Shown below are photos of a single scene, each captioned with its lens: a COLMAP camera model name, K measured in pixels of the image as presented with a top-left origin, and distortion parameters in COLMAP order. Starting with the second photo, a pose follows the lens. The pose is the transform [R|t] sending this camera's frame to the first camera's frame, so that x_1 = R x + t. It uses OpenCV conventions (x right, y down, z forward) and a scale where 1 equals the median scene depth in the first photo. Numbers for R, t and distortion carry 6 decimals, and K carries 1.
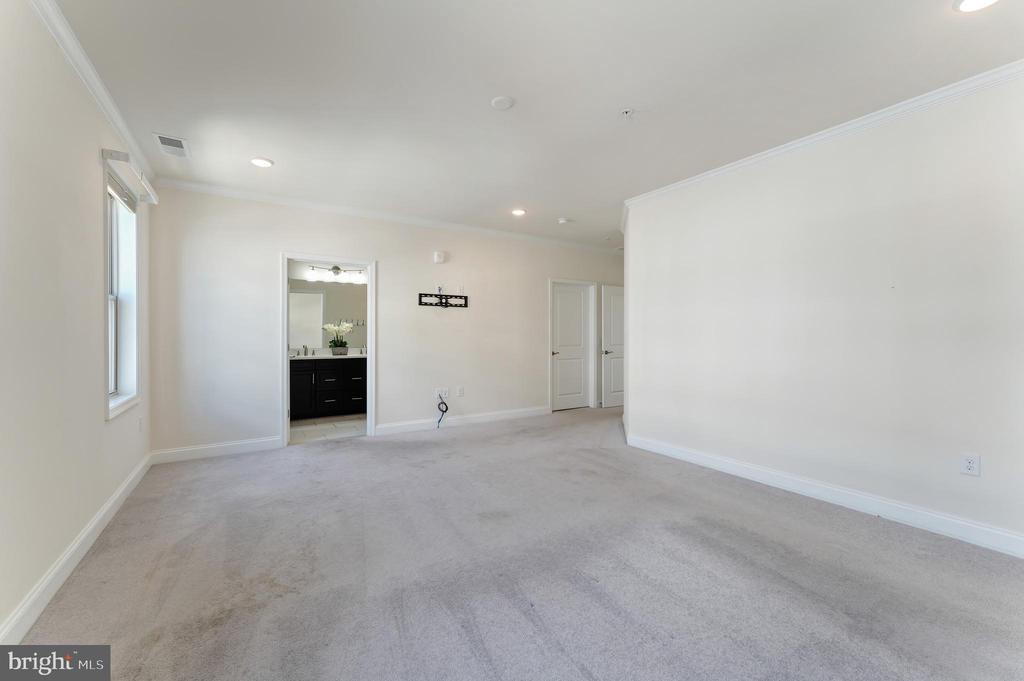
lens RADIAL K [[406.1, 0, 510.3], [0, 406.1, 337.3], [0, 0, 1]] dist [-0.004151, -0.000161]
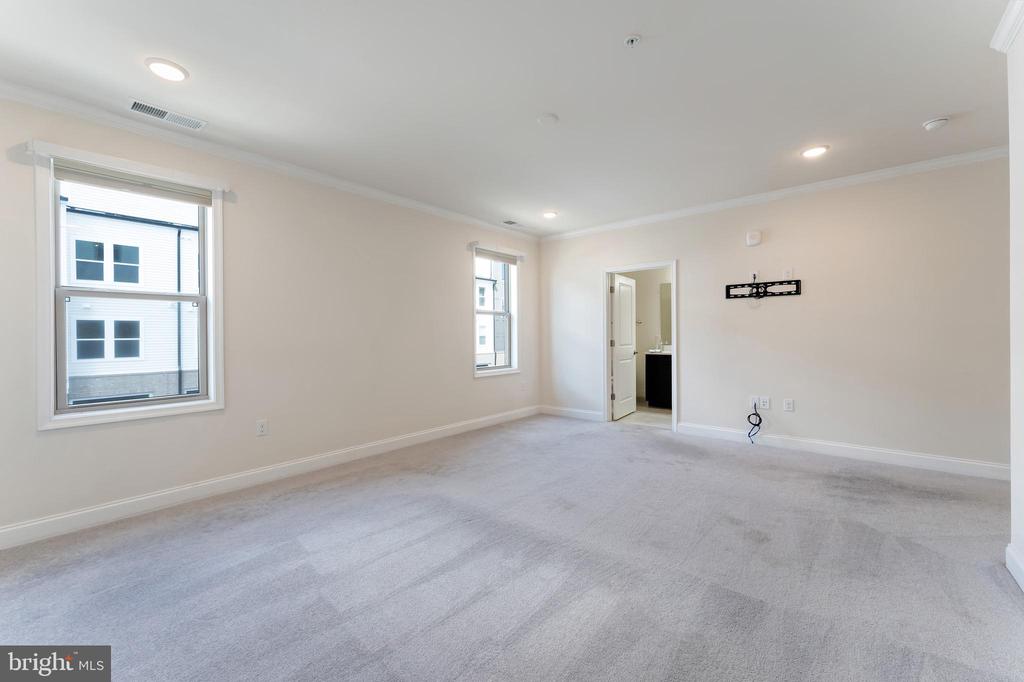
lens RADIAL K [[414.5, 0, 511.5], [0, 414.5, 335.6], [0, 0, 1]] dist [-0.000725, 0.000090]
pose [[0.299348, -0.000984, -0.954144, 0.495013], [0.007089, 0.999974, 0.001192, -0.003174], [0.954118, -0.007120, 0.299347, 0.278717]]
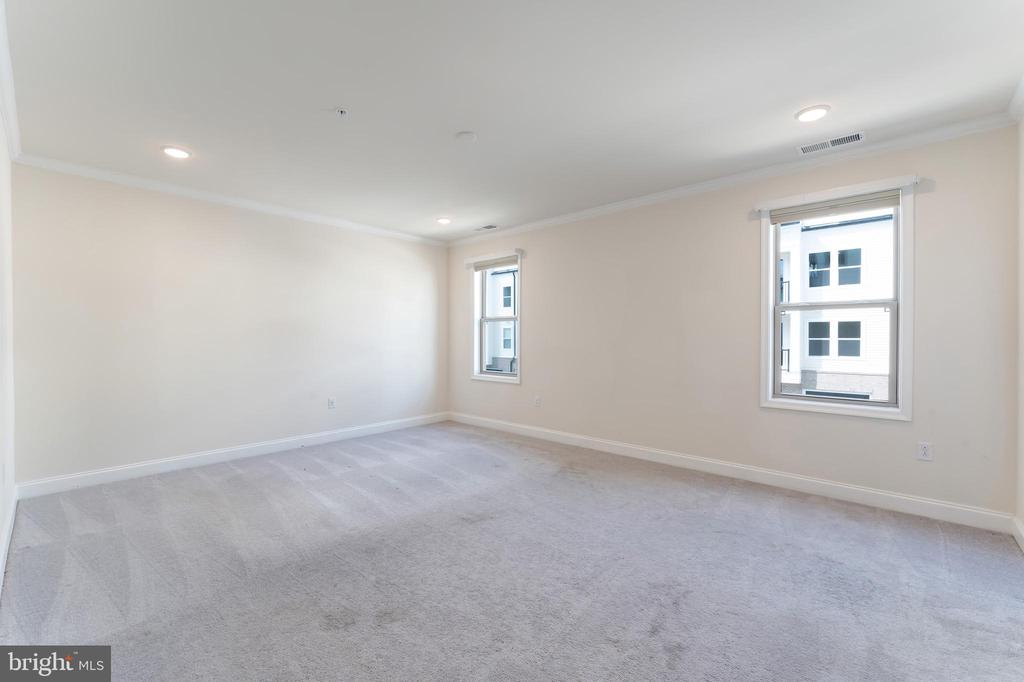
lens RADIAL K [[435.4, 0, 512.2], [0, 435.4, 341.4], [0, 0, 1]] dist [-0.004518, -0.000214]
pose [[-0.966337, 0.004090, -0.257246, 0.083399], [0.001392, 0.999942, 0.010669, -0.014514], [0.257275, 0.009952, -0.966287, 1.077086]]
